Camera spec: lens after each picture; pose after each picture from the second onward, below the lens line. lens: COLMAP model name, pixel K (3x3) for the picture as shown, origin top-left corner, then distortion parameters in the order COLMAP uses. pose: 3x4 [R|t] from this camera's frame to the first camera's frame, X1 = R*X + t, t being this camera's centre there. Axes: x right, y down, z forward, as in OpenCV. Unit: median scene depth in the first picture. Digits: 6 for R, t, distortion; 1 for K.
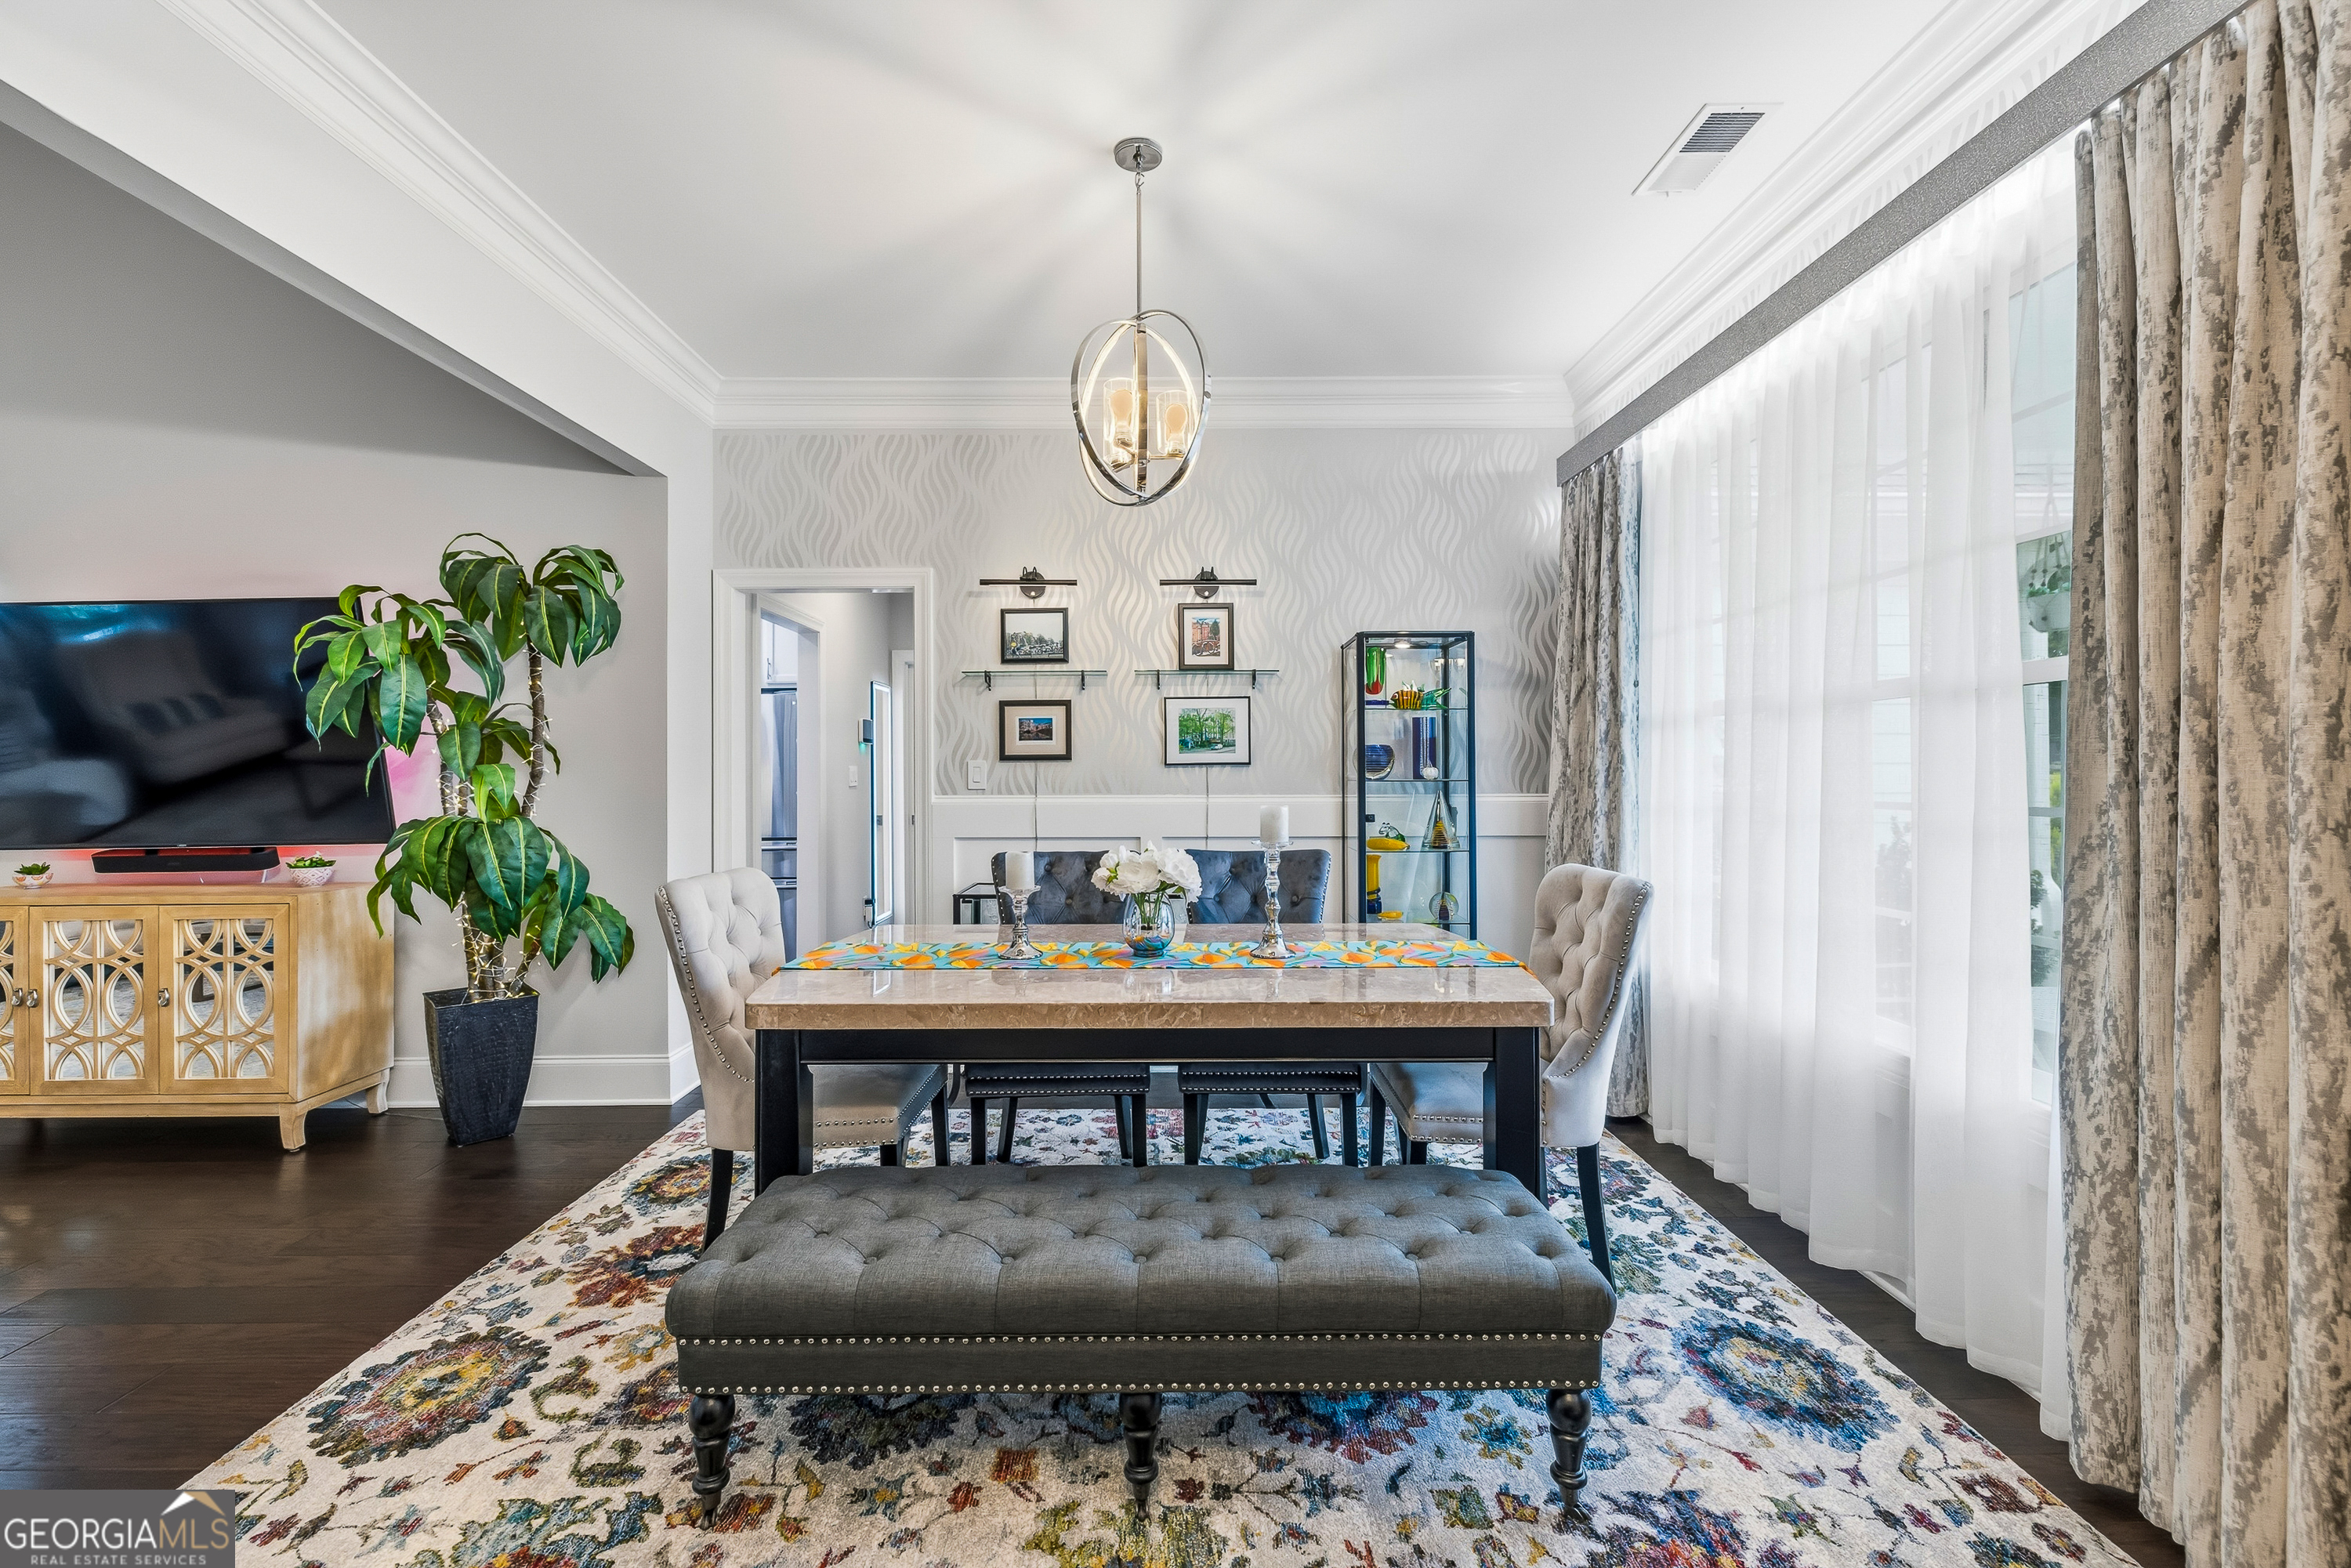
lens RADIAL K [[1006.9, 0, 1188.3], [0, 1006.9, 766.8], [0, 0, 1]] dist [0.000561, 0.000048]
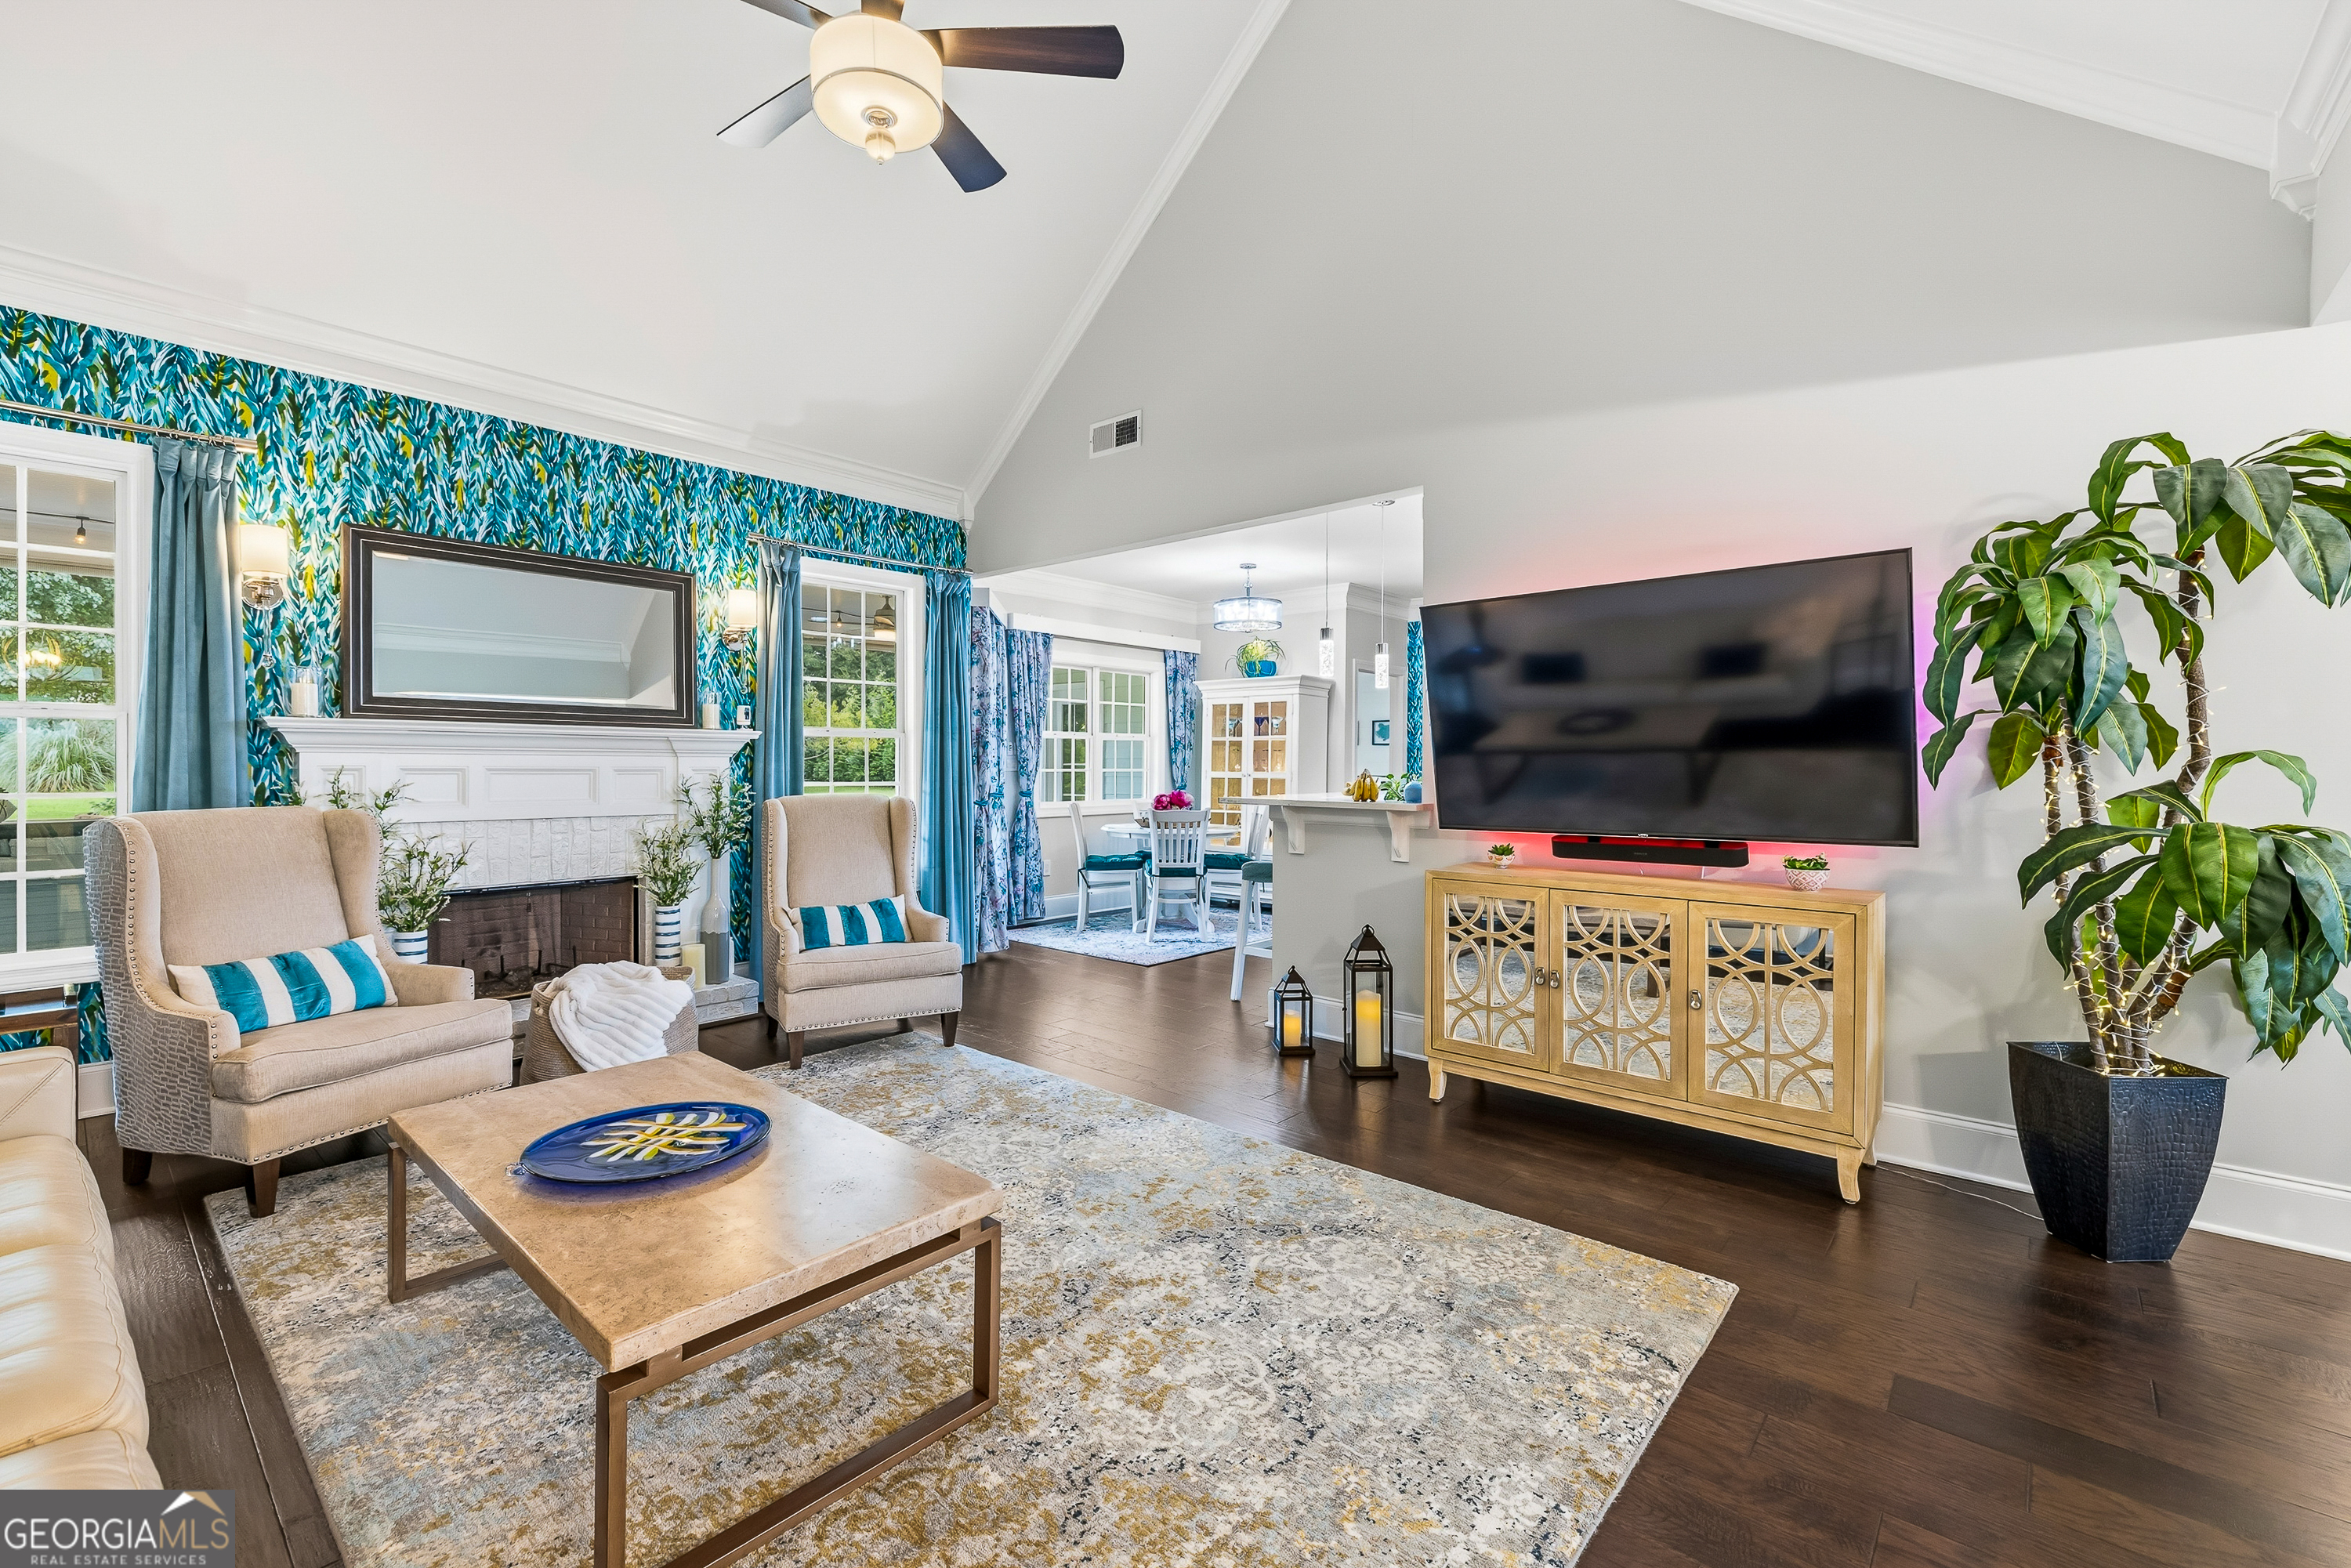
lens RADIAL K [[1006.9, 0, 1178.8], [0, 1006.9, 765.0], [0, 0, 1]] dist [0.000561, 0.000048]
pose [[0.751058, 0.011670, -0.660133, -0.752624], [-0.006765, 0.999927, 0.009981, 0.005619], [0.660201, -0.003031, 0.751083, -0.016017]]
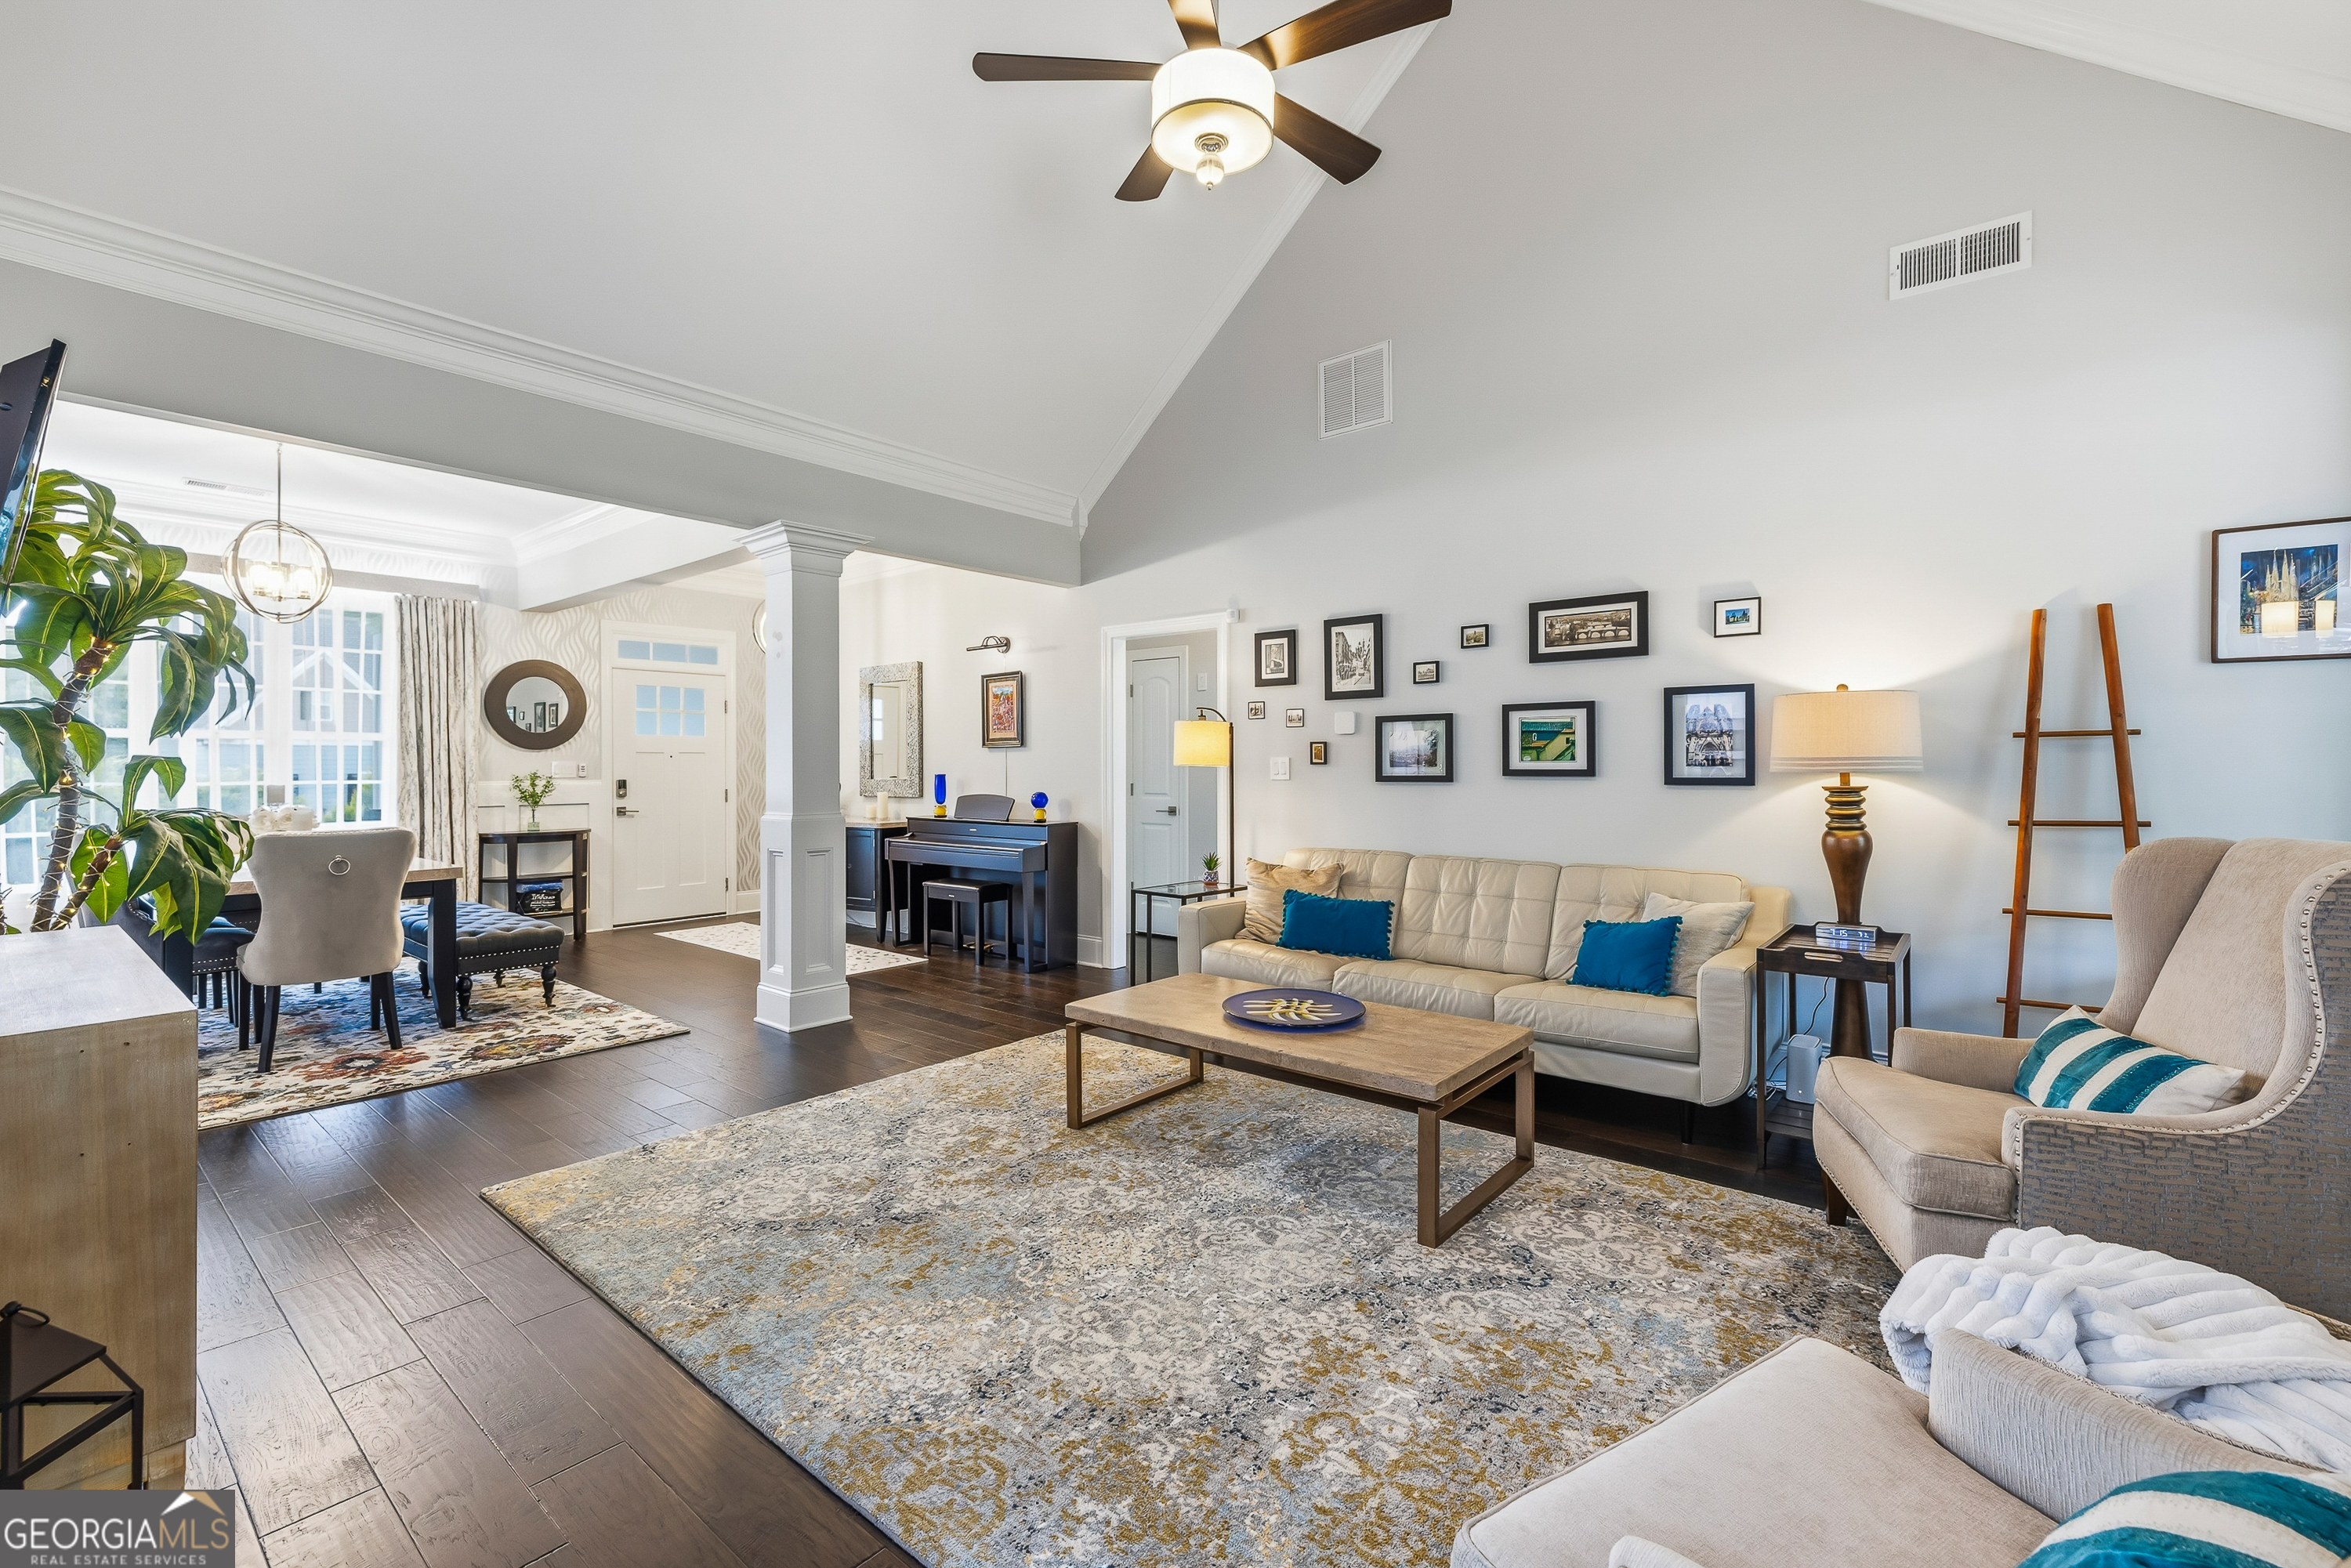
lens RADIAL K [[1006.9, 0, 1165.8], [0, 1006.9, 774.7], [0, 0, 1]] dist [0.000561, 0.000048]
pose [[-0.760806, 0.002224, 0.648976, -1.936258], [0.004256, 0.999990, 0.001563, 0.018437], [-0.648965, 0.003951, -0.760808, 1.049934]]
